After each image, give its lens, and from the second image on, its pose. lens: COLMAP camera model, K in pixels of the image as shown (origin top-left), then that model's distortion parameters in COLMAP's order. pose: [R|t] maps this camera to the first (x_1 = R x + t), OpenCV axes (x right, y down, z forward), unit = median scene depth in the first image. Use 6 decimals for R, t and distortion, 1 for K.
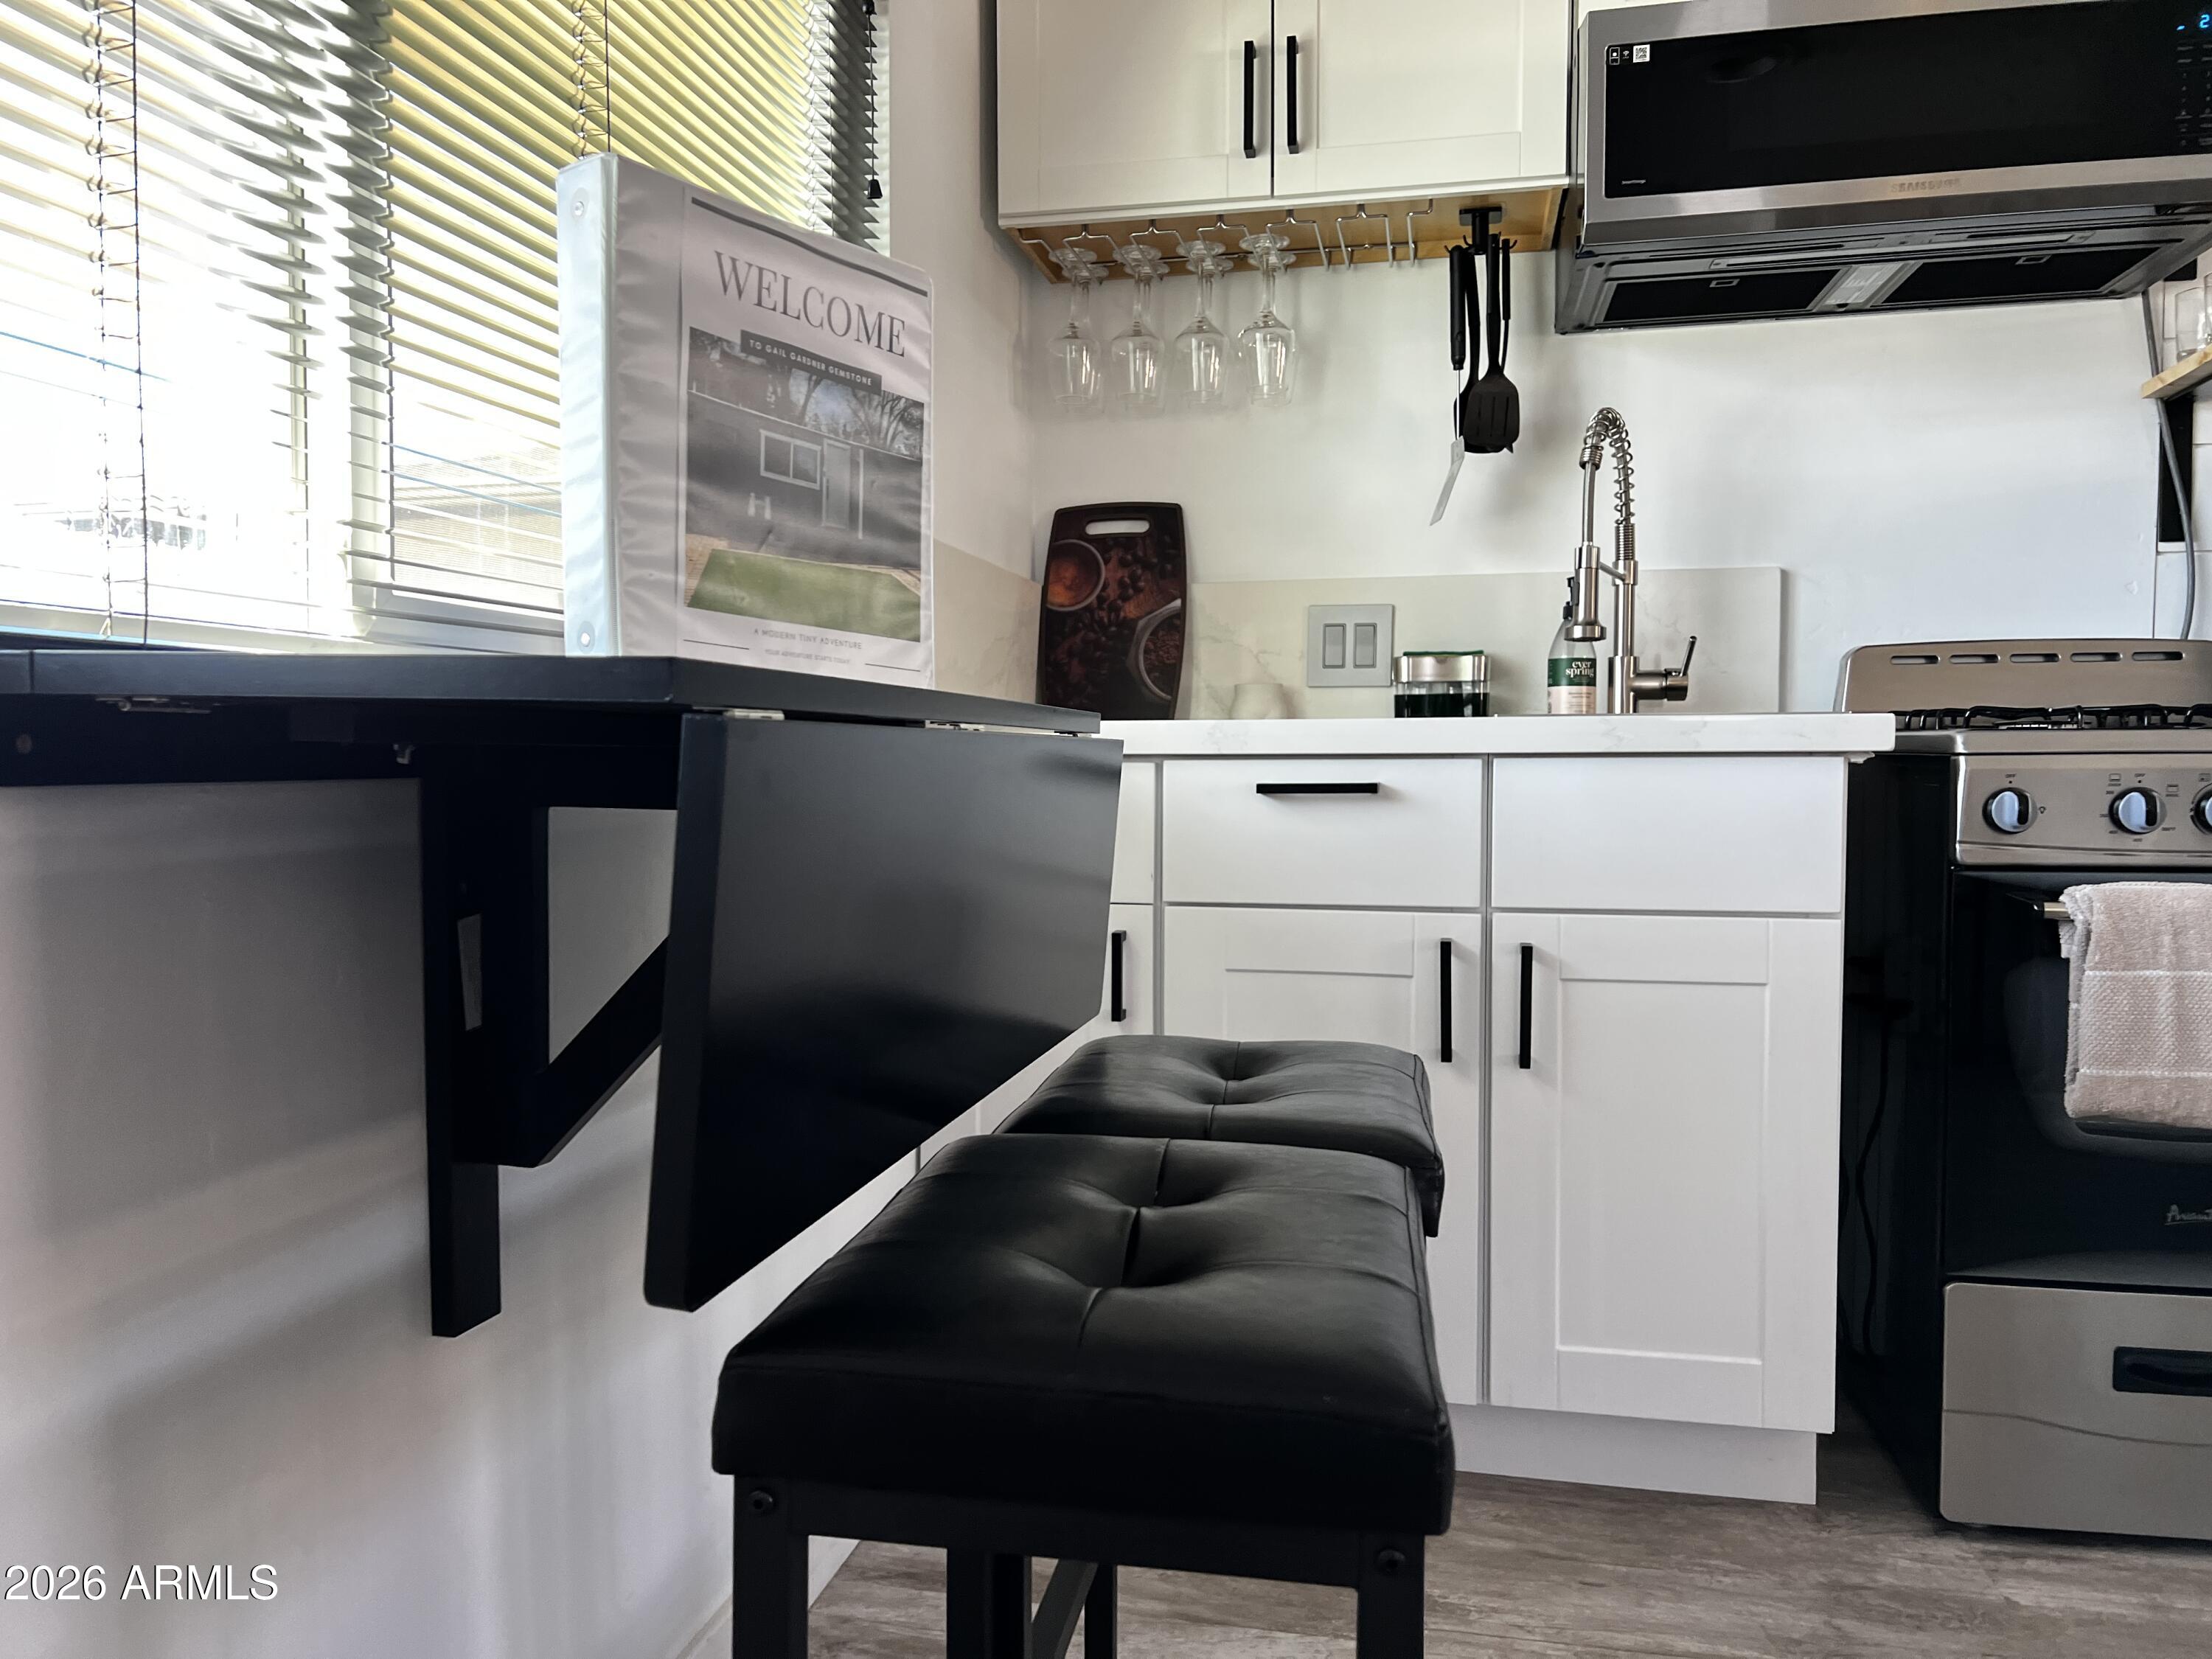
lens RADIAL K [[1664.2, 0, 1100.0], [0, 1664.2, 831.2], [0, 0, 1]] dist [0.079657, -0.093272]
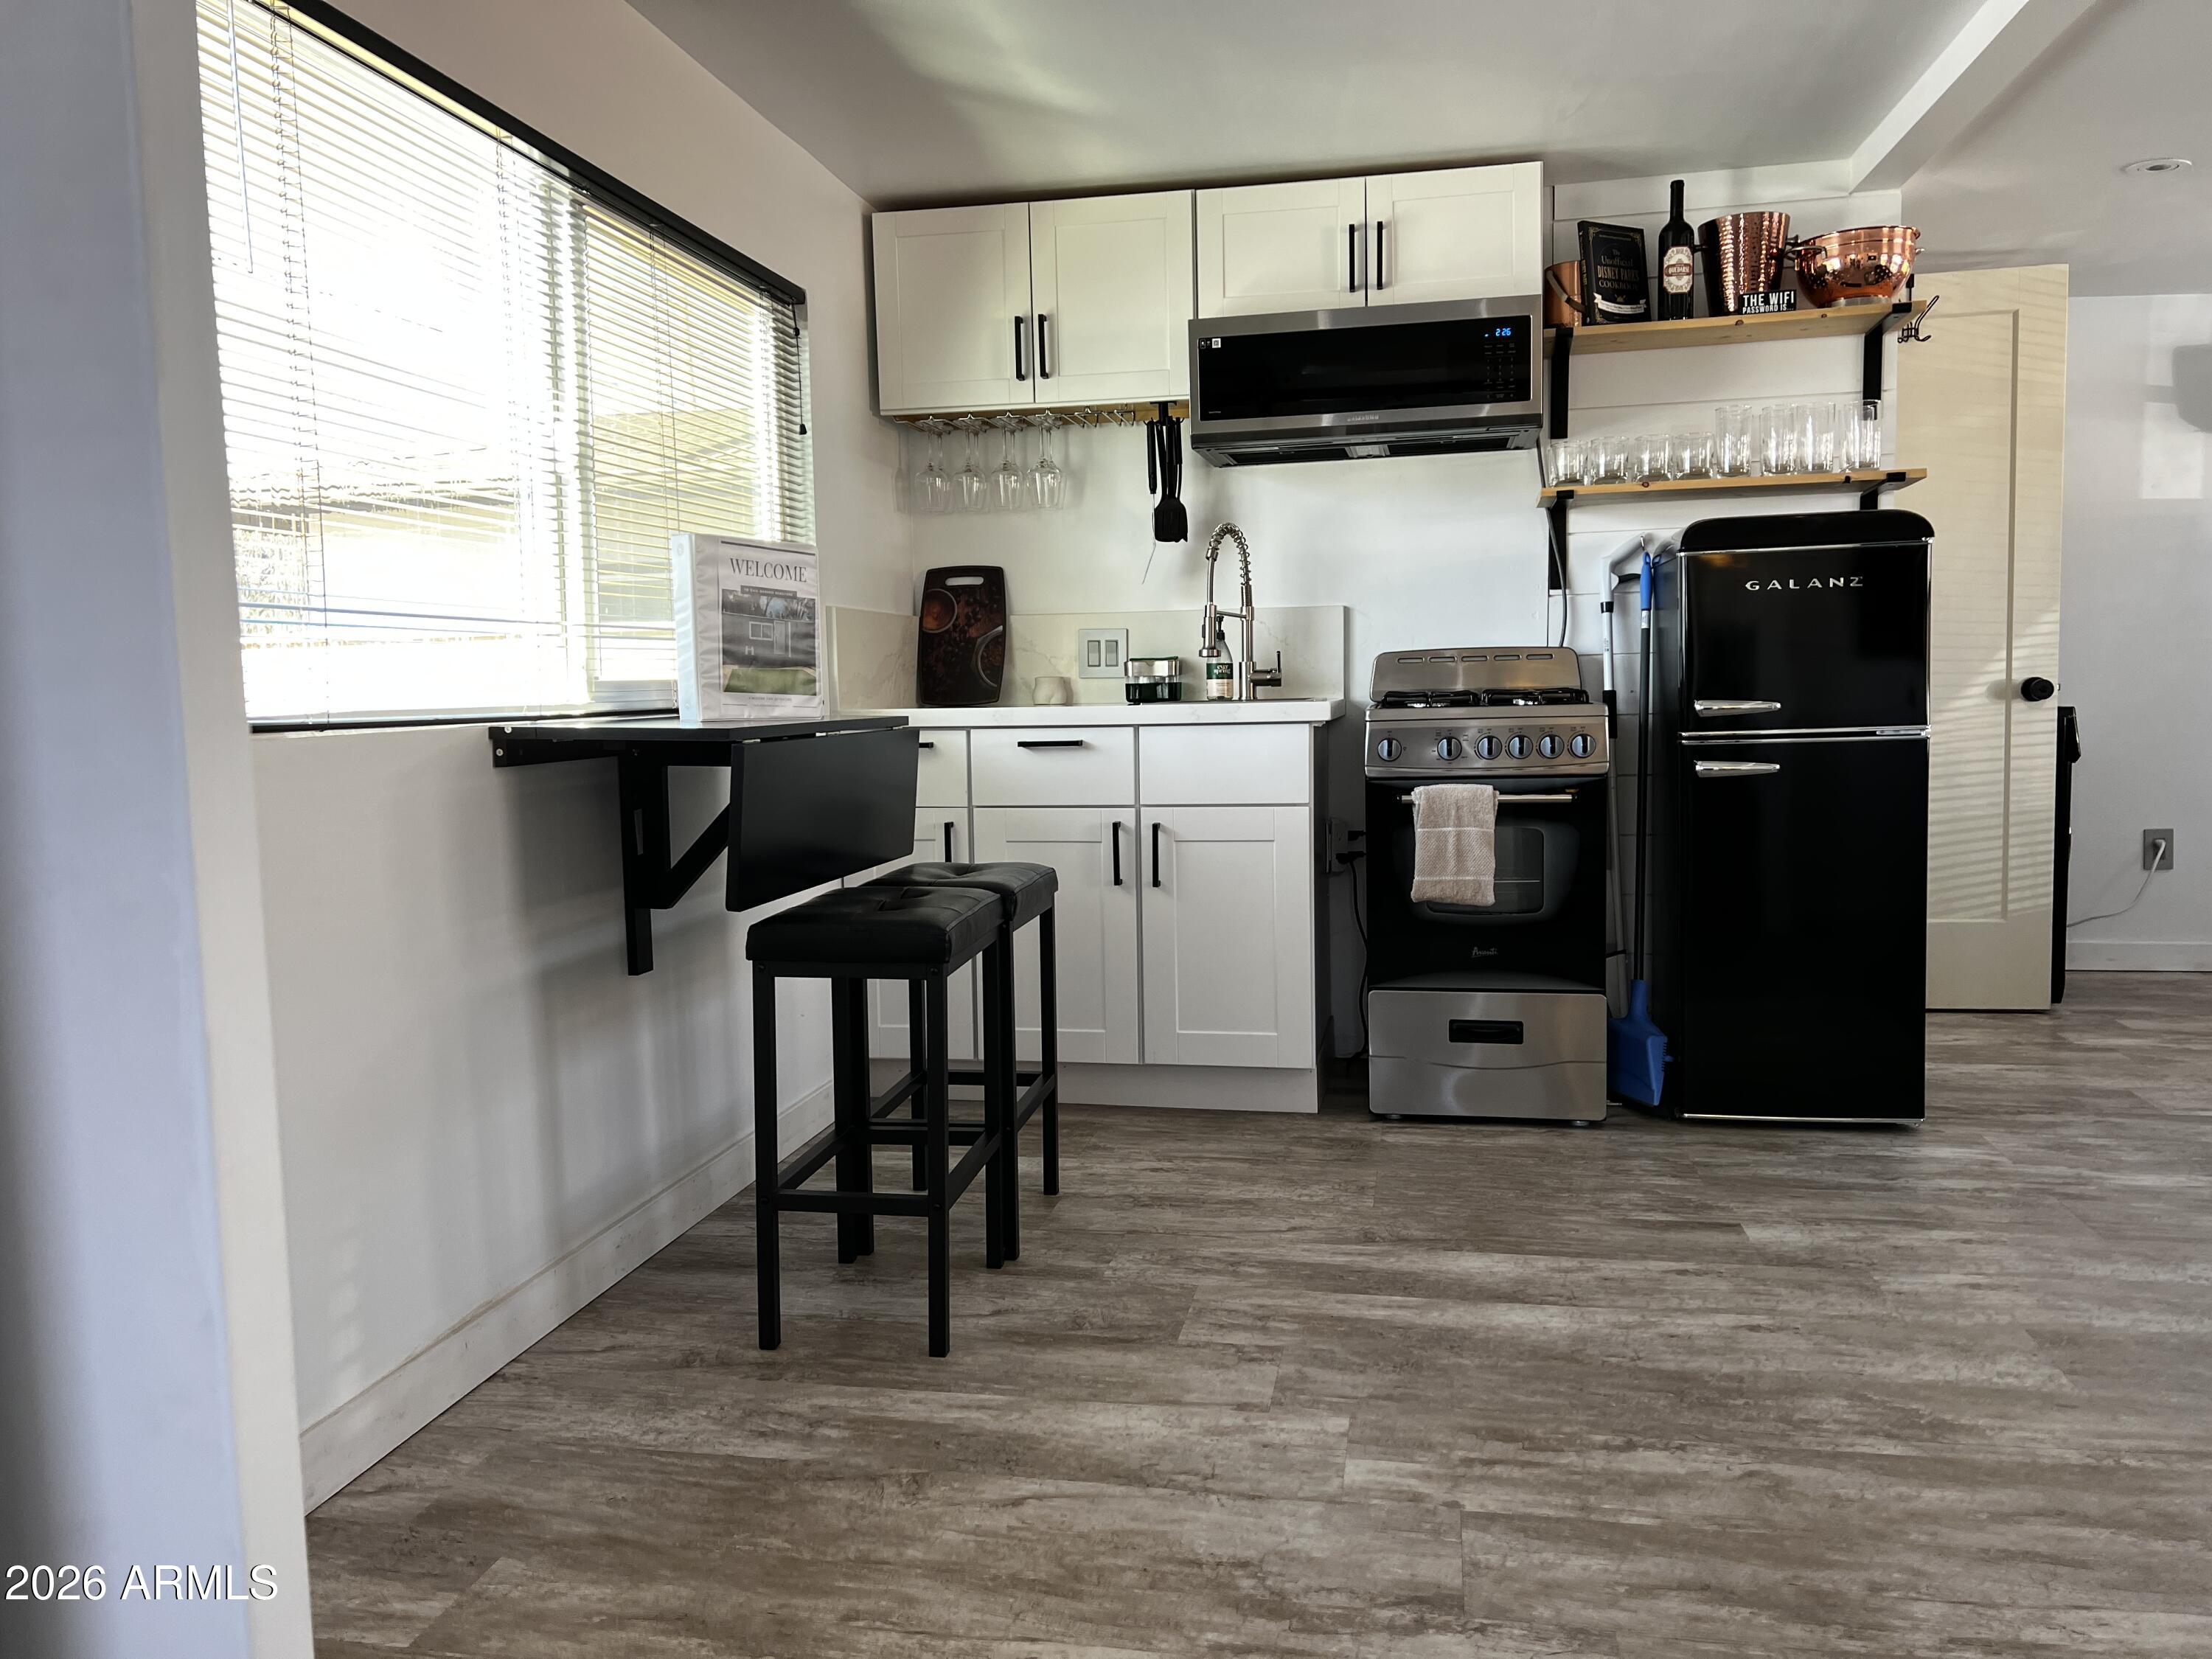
lens RADIAL K [[1646.9, 0, 1106.0], [0, 1646.9, 829.5], [0, 0, 1]] dist [0.084183, -0.092116]
pose [[0.999765, -0.018838, 0.010774, 0.174328], [0.018348, 0.998867, 0.043912, -0.008861], [-0.011589, -0.043704, 0.998977, -0.871972]]
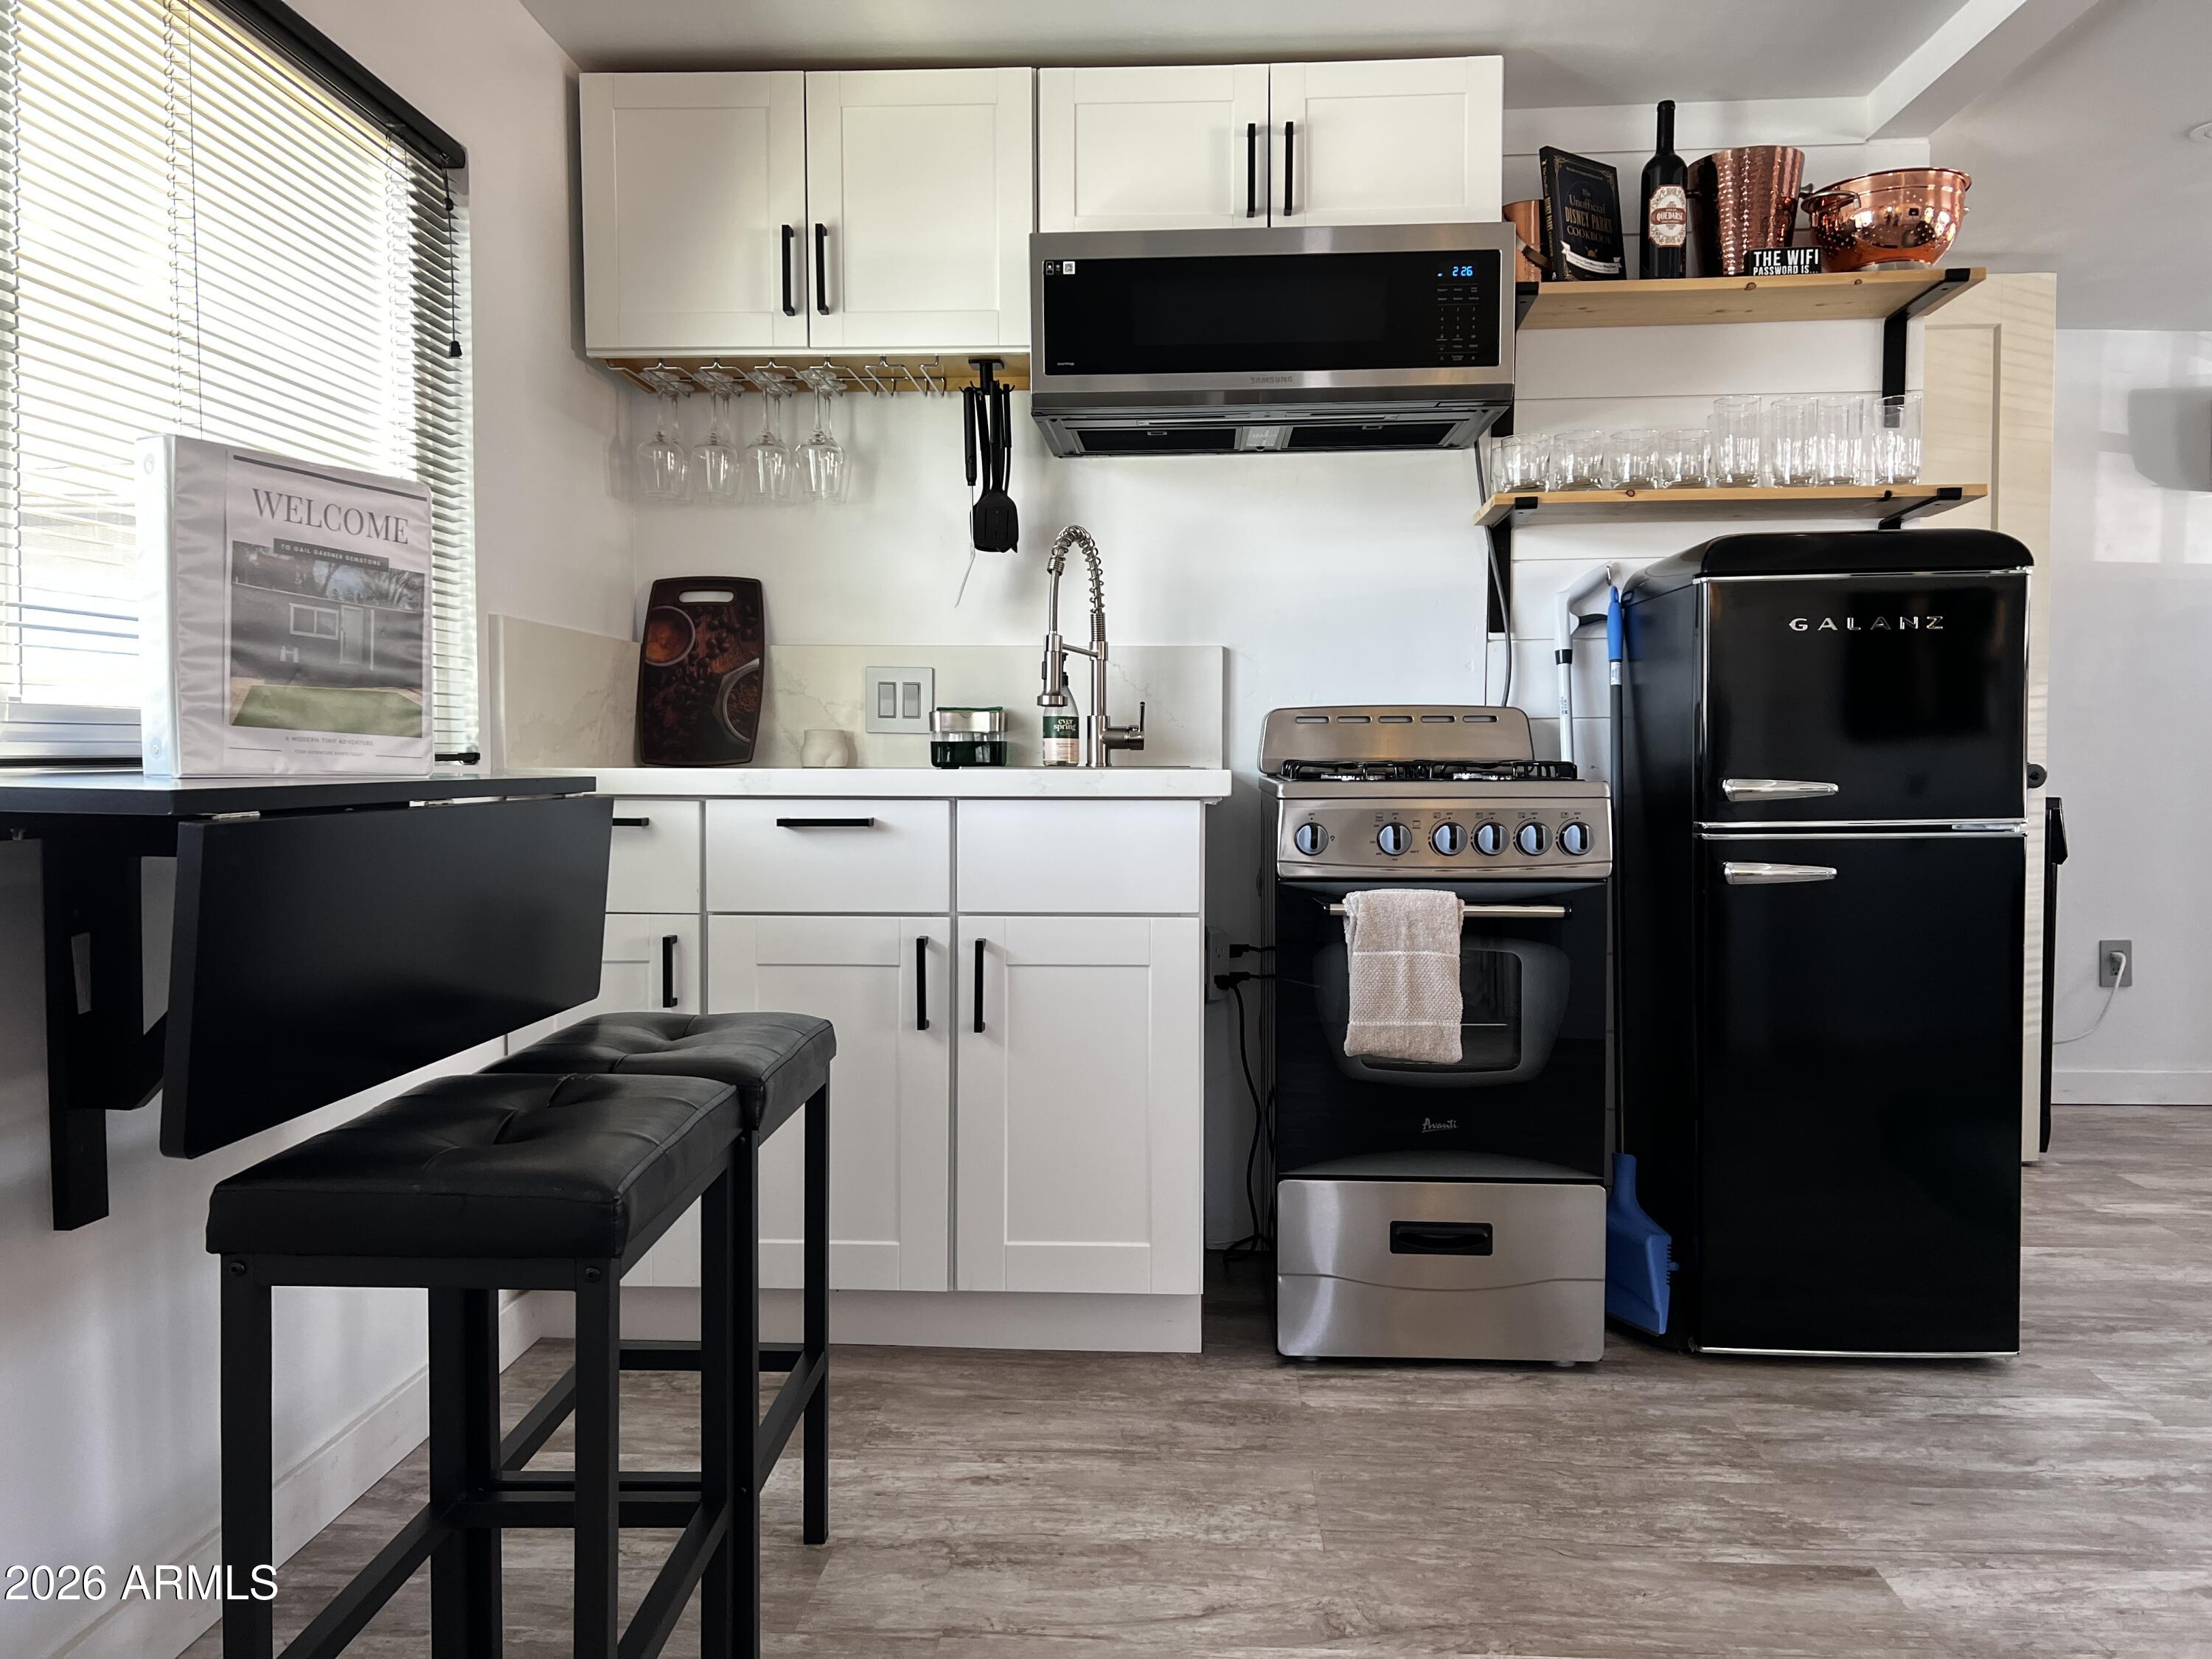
lens RADIAL K [[1673.2, 0, 1124.9], [0, 1673.2, 826.0], [0, 0, 1]] dist [0.100470, -0.124754]
pose [[0.987137, -0.003516, 0.159836, 0.153779], [0.003992, 0.999989, -0.002658, -0.018498], [-0.159825, 0.003261, 0.987140, -0.326821]]
